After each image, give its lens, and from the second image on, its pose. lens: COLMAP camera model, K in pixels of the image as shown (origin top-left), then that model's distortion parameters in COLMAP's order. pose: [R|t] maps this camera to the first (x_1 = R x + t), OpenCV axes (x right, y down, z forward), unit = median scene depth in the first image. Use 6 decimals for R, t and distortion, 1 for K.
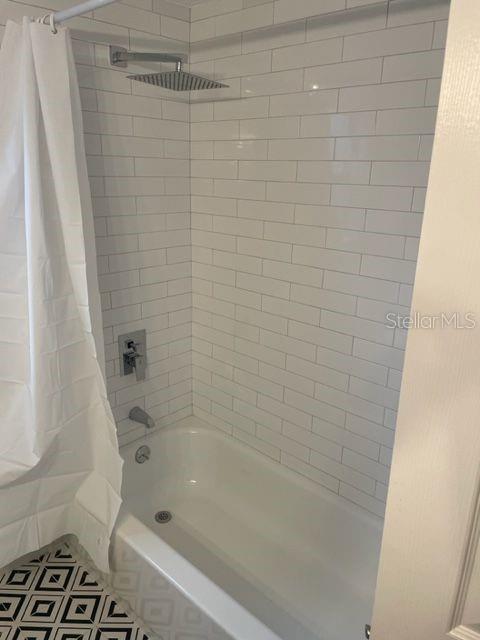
lens RADIAL K [[484.9, 0, 240.0], [0, 484.9, 320.0], [0, 0, 1]] dist [0.077416, -0.110435]
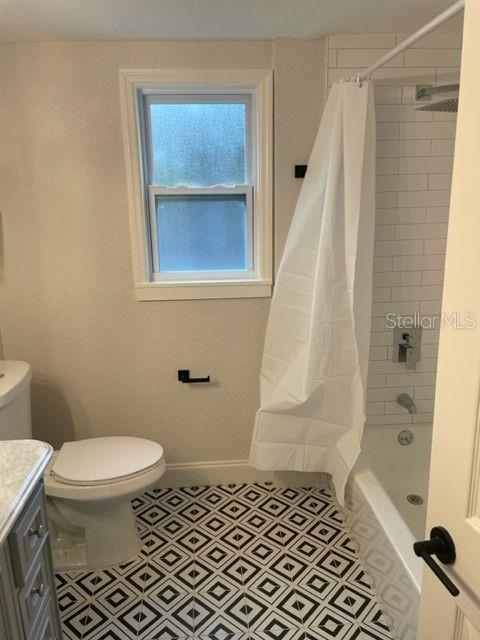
lens RADIAL K [[484.9, 0, 240.0], [0, 484.9, 320.0], [0, 0, 1]] dist [0.077416, -0.110435]
pose [[0.738633, 0.121684, -0.663034, 0.281813], [-0.160531, 0.987028, 0.002310, 0.082890], [0.654714, 0.104731, 0.748586, -0.136055]]
